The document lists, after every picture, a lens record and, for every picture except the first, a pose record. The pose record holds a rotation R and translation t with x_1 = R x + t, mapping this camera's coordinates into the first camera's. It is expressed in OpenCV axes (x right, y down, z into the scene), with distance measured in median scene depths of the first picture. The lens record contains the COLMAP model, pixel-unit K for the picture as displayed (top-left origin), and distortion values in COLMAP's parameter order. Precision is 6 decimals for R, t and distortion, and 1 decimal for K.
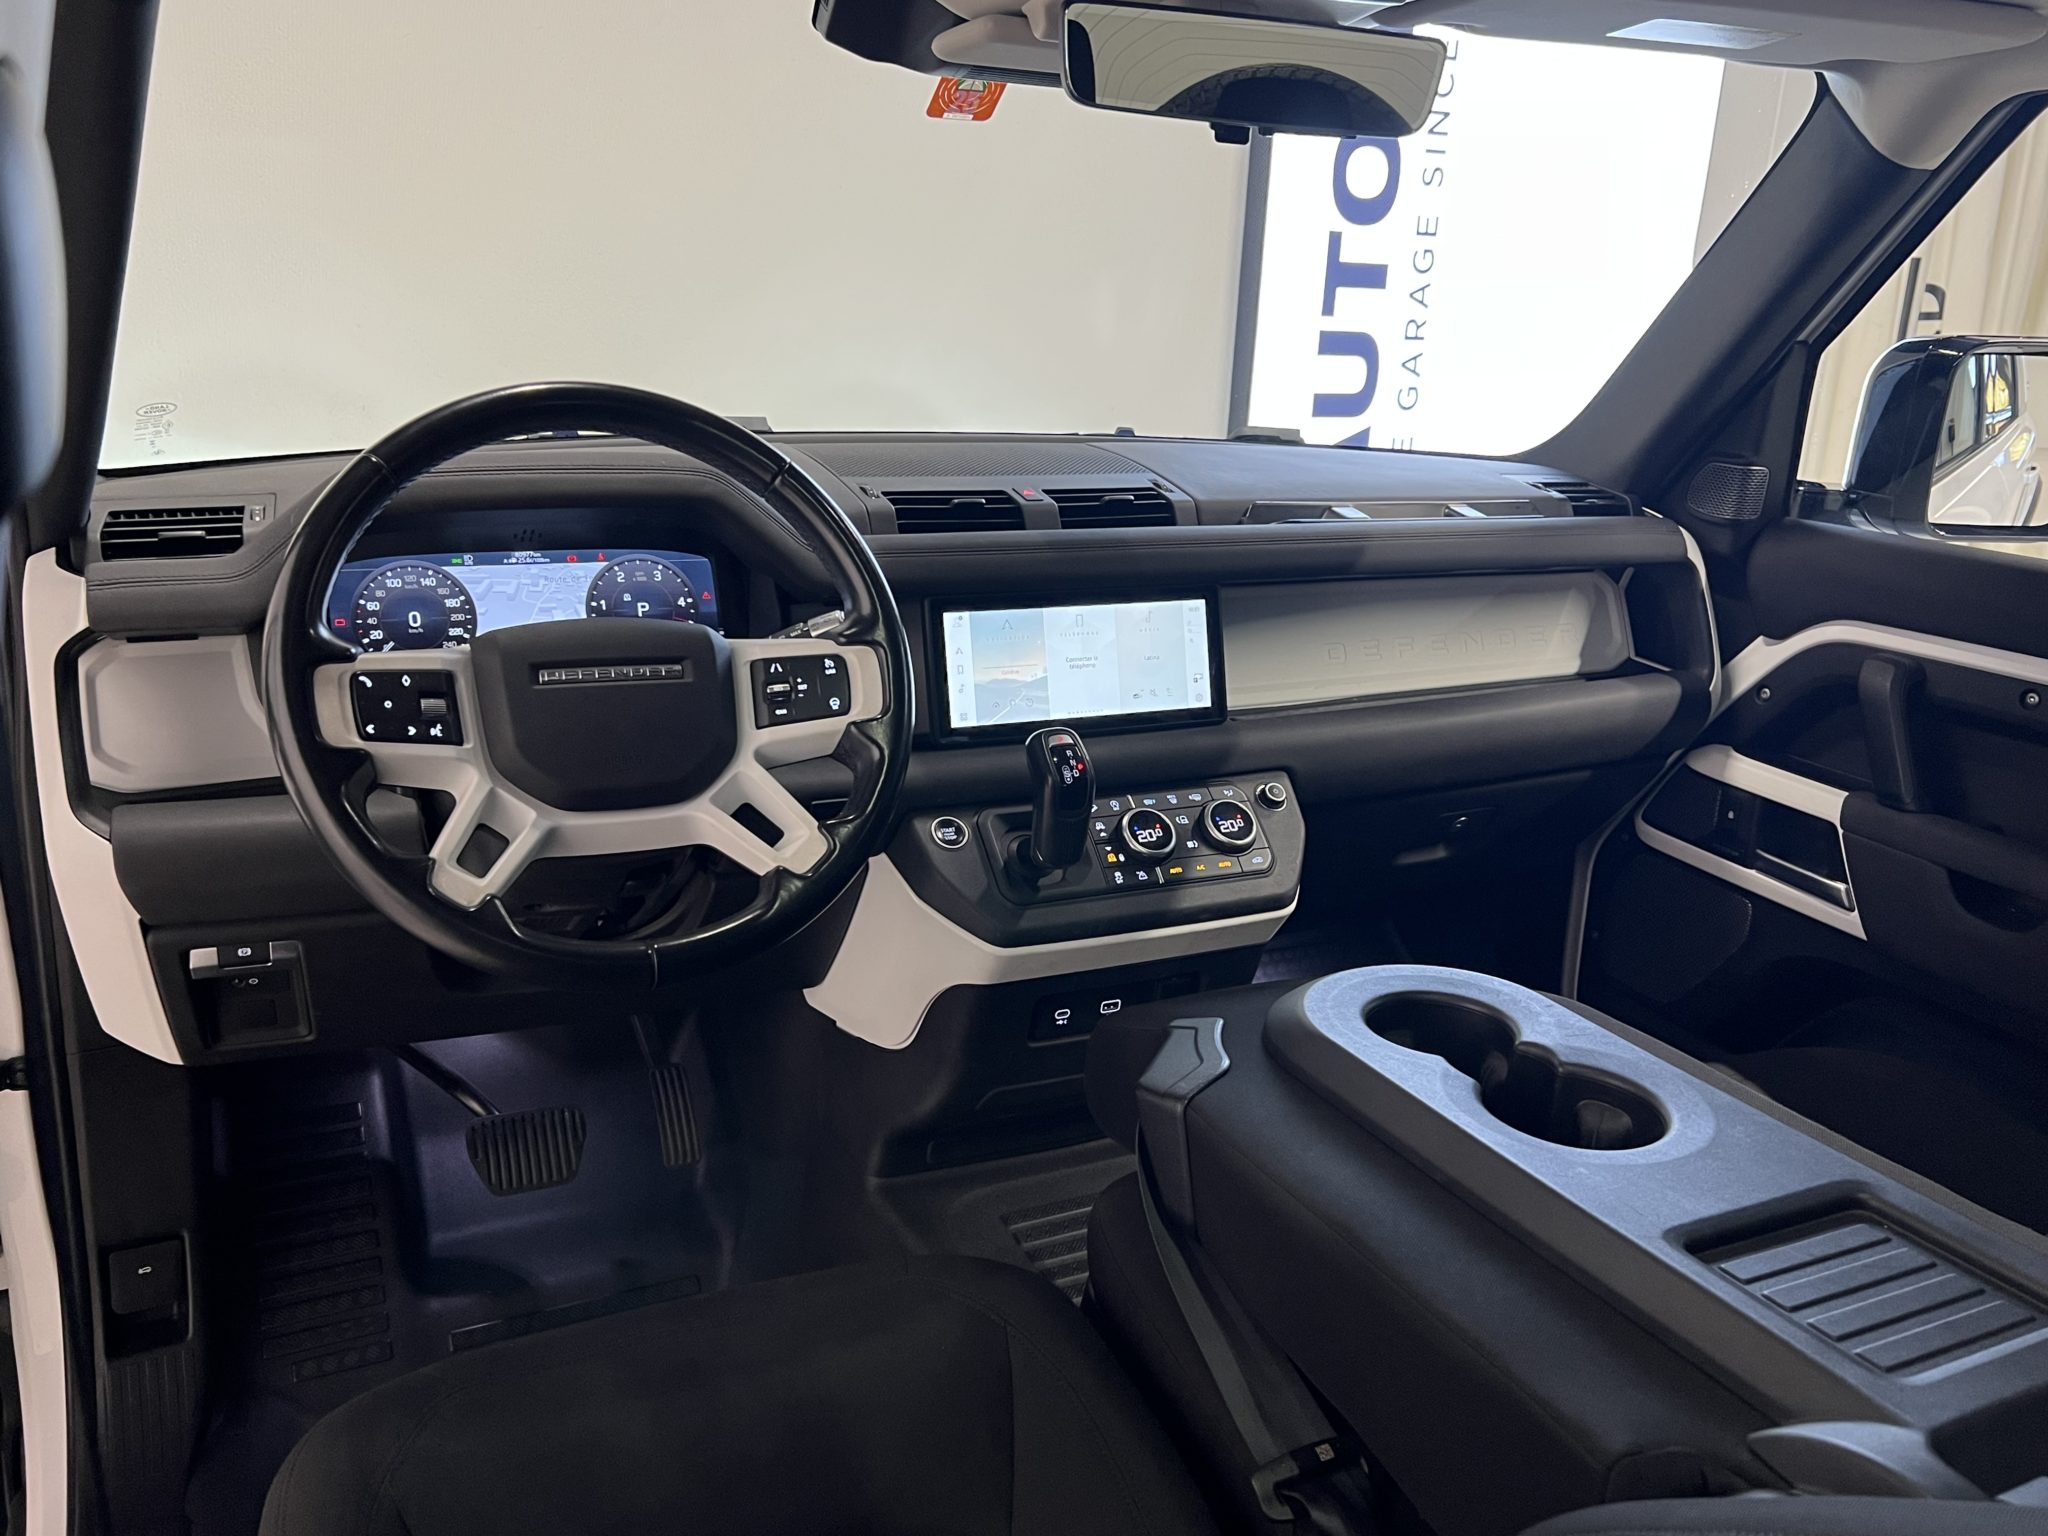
lens RADIAL K [[1564.7, 0, 1024.0], [0, 1564.7, 768.0], [0, 0, 1]] dist [-0.001012, -0.002744]
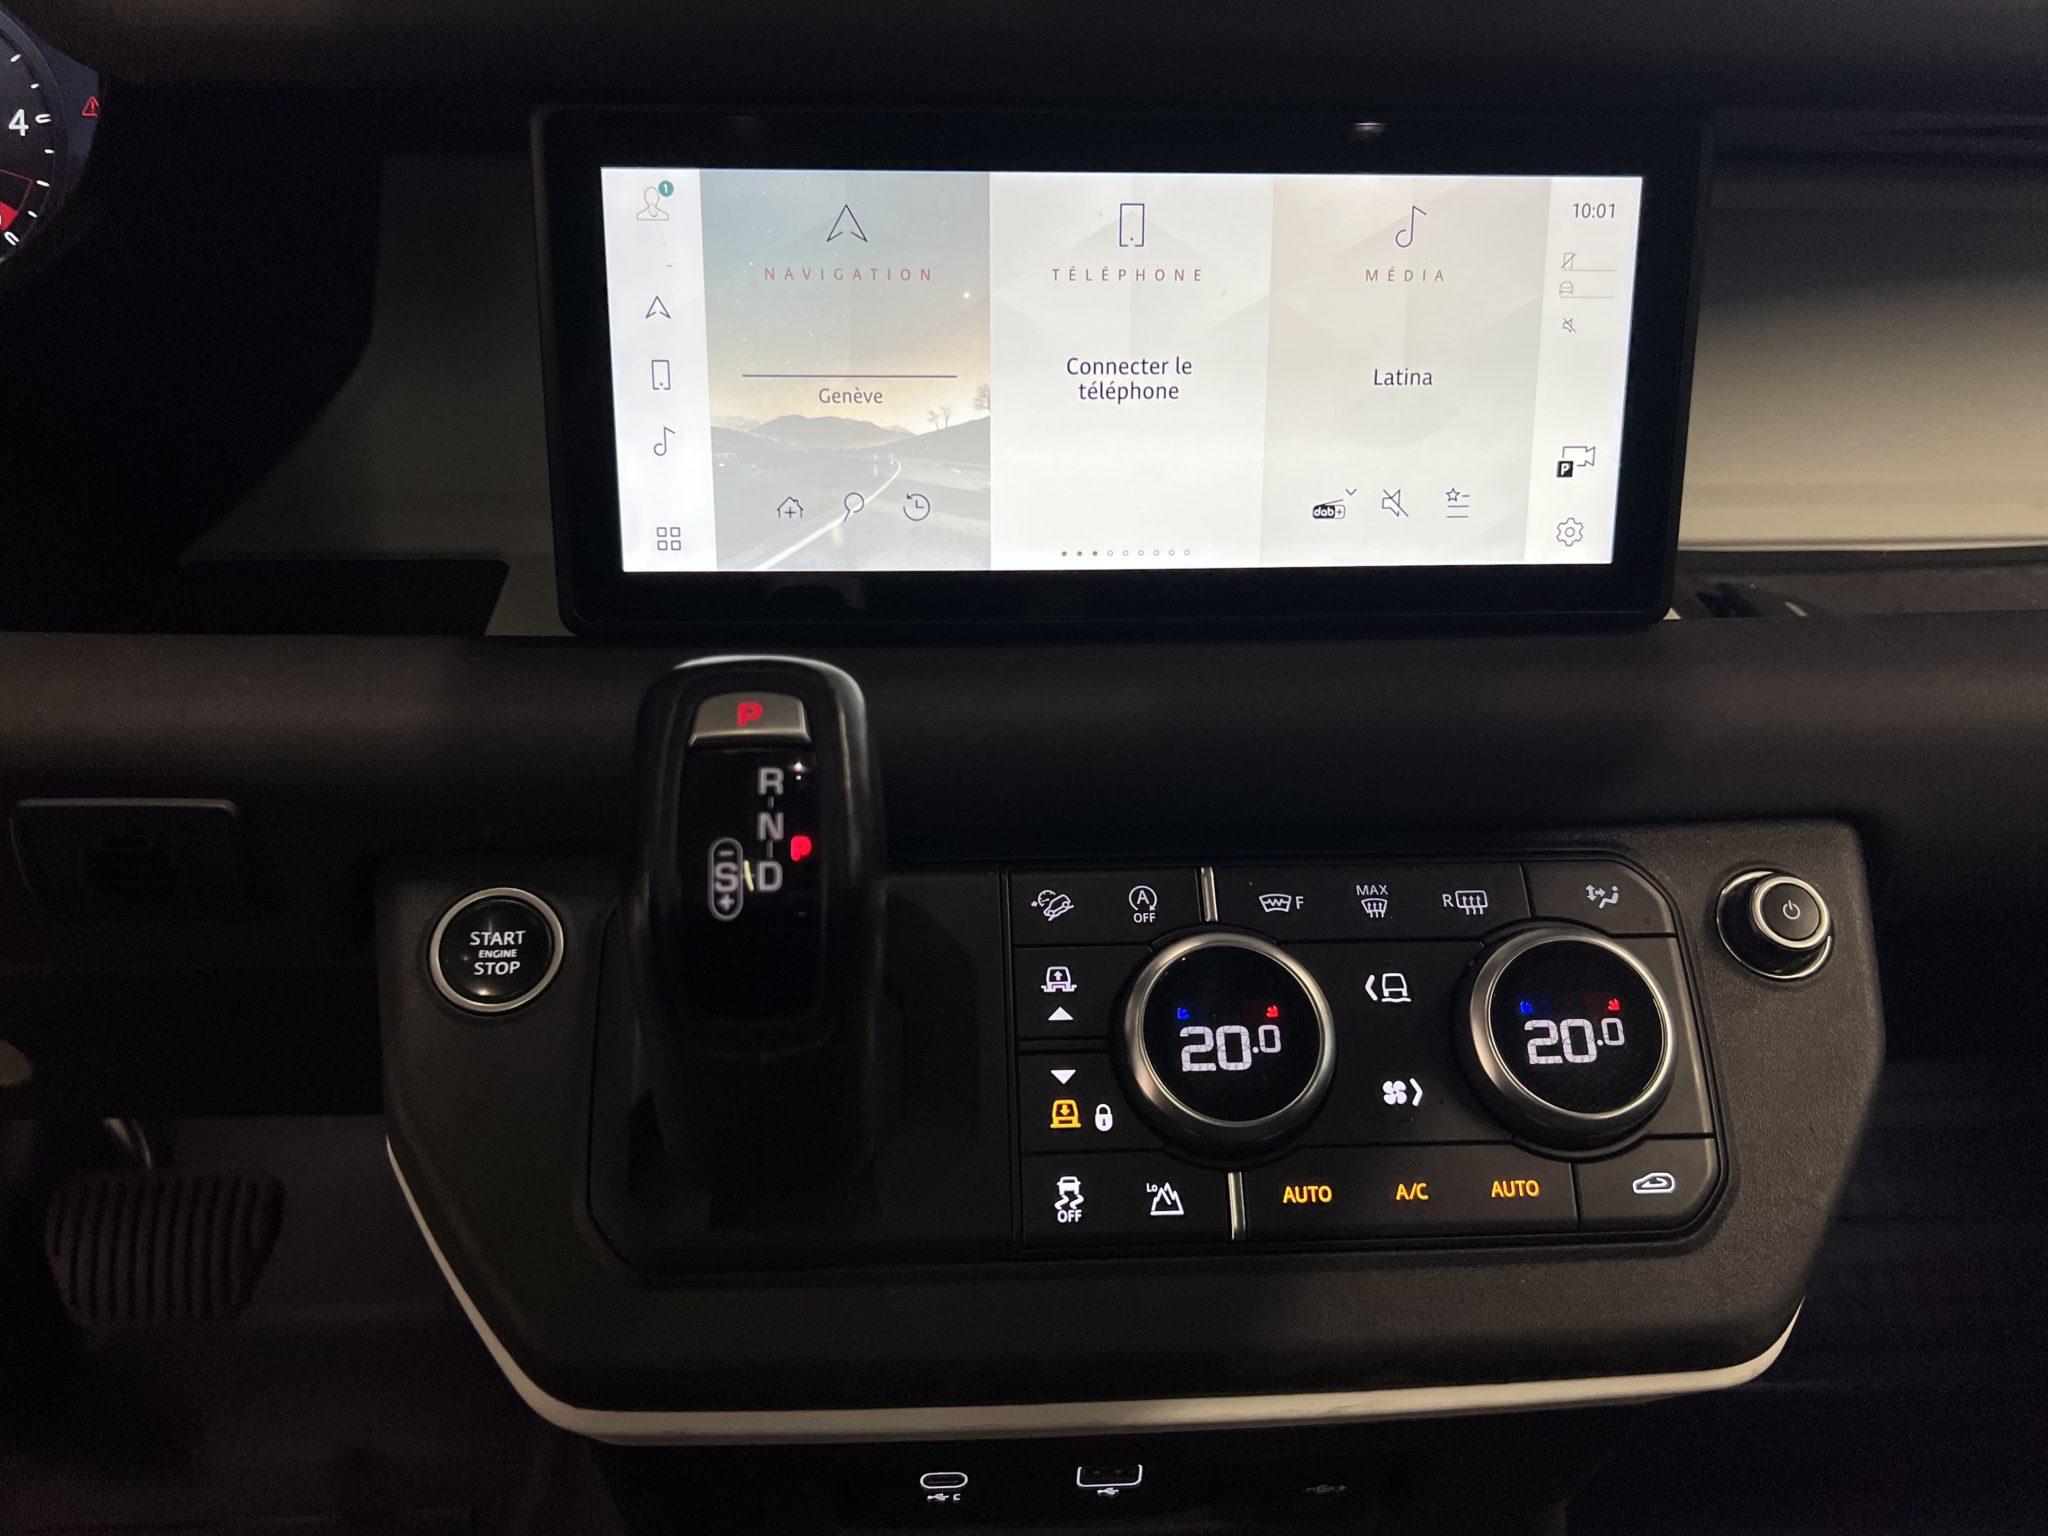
lens RADIAL K [[1626.3, 0, 1024.0], [0, 1626.3, 768.0], [0, 0, 1]] dist [0.001045, -0.004177]
pose [[0.931734, 0.148231, -0.331511, 0.131307], [-0.083842, 0.976042, 0.200780, -0.057292], [0.353330, -0.159279, 0.921839, 0.722843]]
